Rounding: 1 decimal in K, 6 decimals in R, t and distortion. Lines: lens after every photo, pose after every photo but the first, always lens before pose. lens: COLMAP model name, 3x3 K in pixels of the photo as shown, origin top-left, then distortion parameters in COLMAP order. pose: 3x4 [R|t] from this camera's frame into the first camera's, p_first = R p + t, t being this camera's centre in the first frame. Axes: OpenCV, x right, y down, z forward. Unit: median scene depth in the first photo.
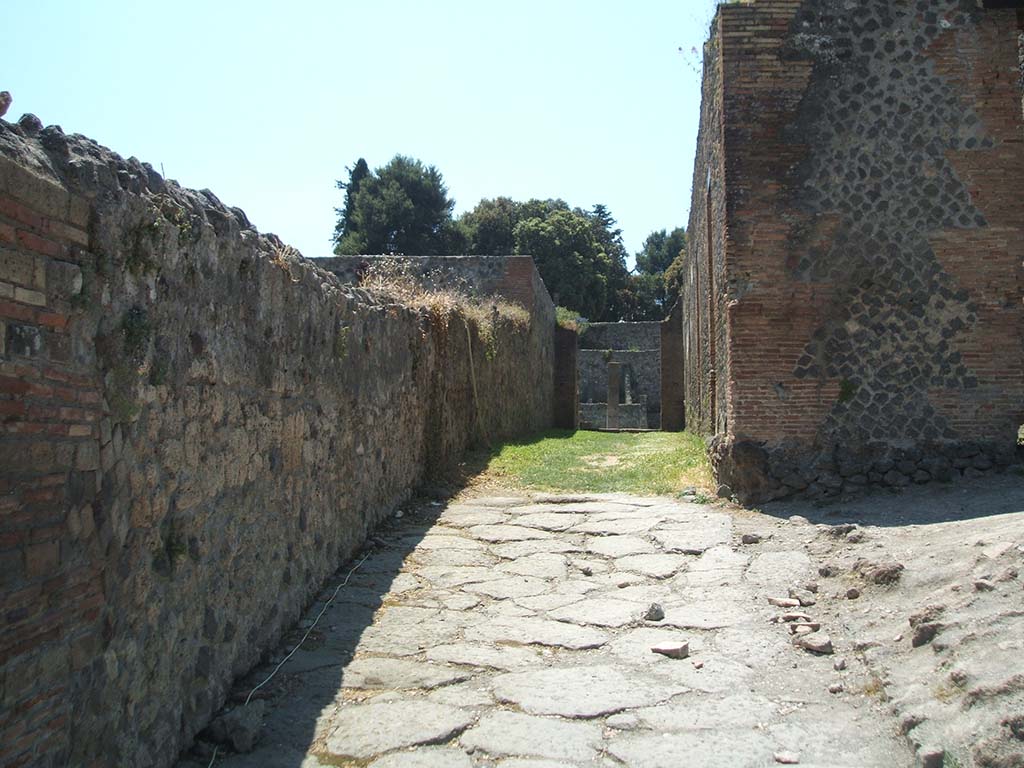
lens RADIAL K [[1375.9, 0, 512.0], [0, 1375.9, 384.0], [0, 0, 1]] dist [-0.578806, 0.880596]
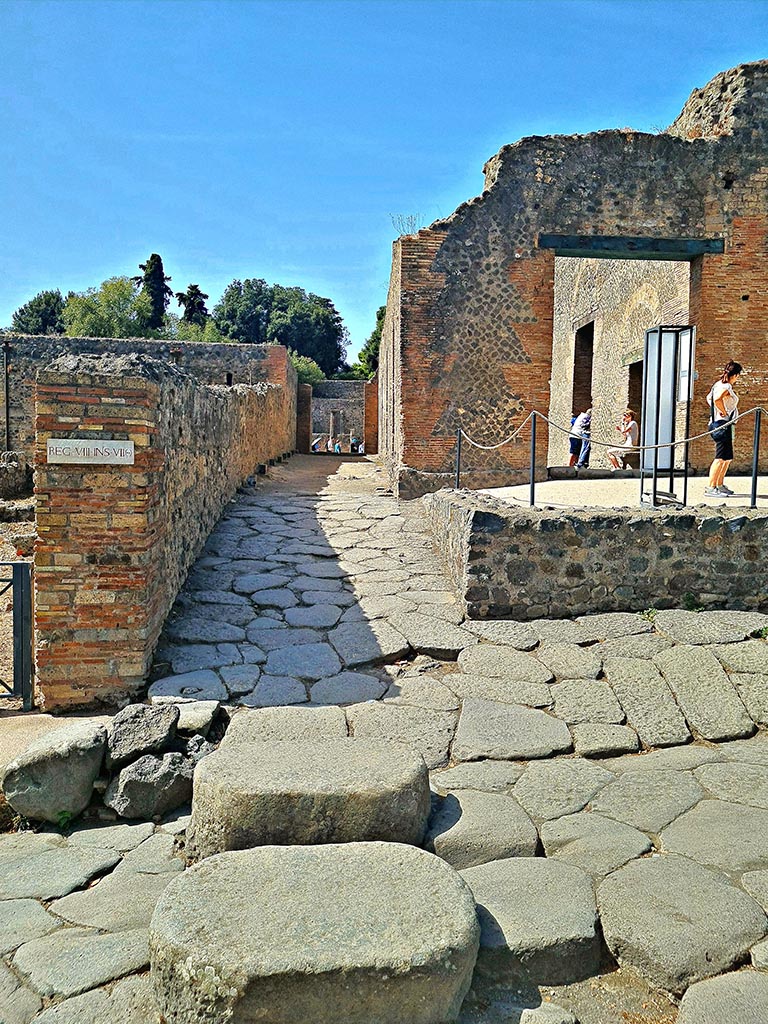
lens RADIAL K [[861.7, 0, 384.0], [0, 861.7, 512.0], [0, 0, 1]] dist [0.010510, -0.001029]
pose [[0.991472, 0.001050, 0.130318, -0.033197], [-0.014128, 0.994940, 0.099473, -0.020131], [-0.129554, -0.100466, 0.986470, -0.311794]]
